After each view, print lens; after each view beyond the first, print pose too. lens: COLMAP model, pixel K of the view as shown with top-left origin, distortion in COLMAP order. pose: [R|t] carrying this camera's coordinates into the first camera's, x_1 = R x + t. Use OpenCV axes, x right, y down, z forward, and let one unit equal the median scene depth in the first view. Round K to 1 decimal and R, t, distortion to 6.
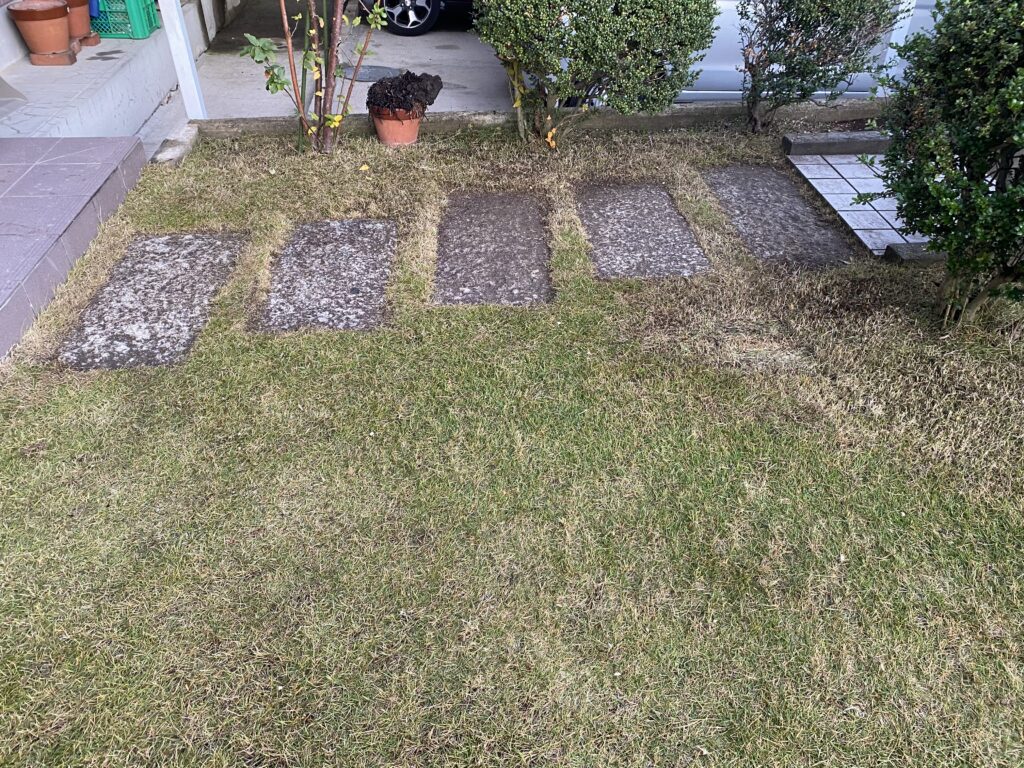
lens RADIAL K [[777.9, 0, 512.0], [0, 777.9, 384.0], [0, 0, 1]] dist [0.009894, -0.012944]
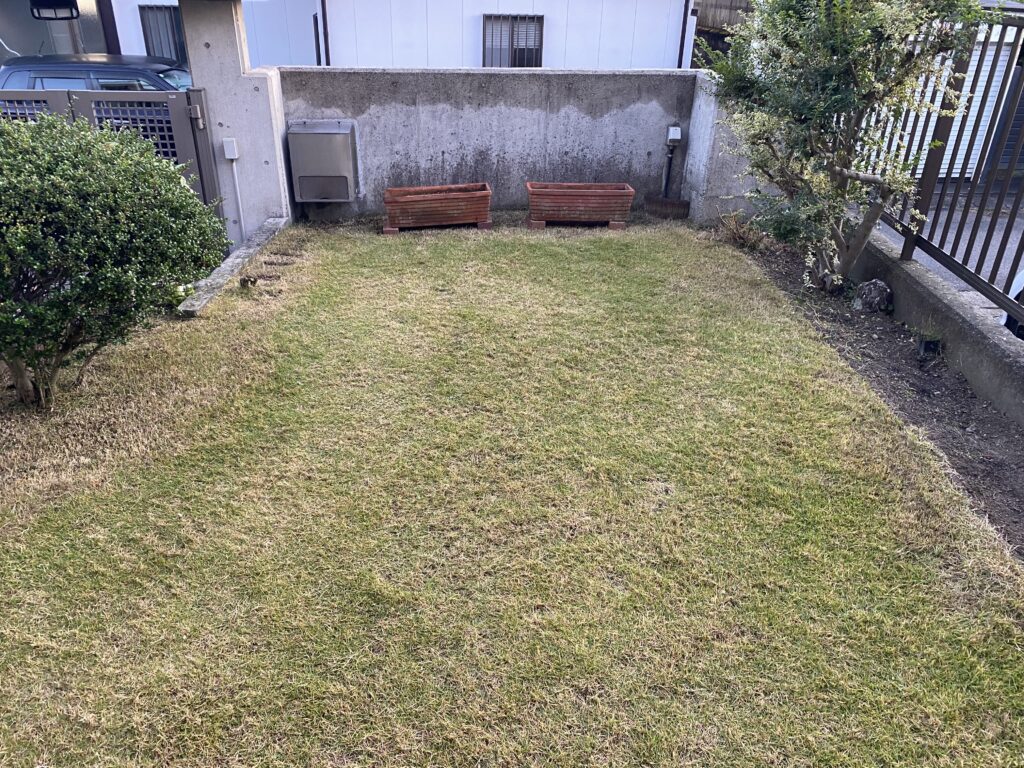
lens RADIAL K [[785.9, 0, 493.1], [0, 785.9, 394.4], [0, 0, 1]] dist [-0.002509, 0.001630]
pose [[0.131276, -0.456654, 0.879906, -0.661911], [0.575070, 0.758065, 0.307624, -0.072745], [-0.807503, 0.465623, 0.362123, -0.166798]]
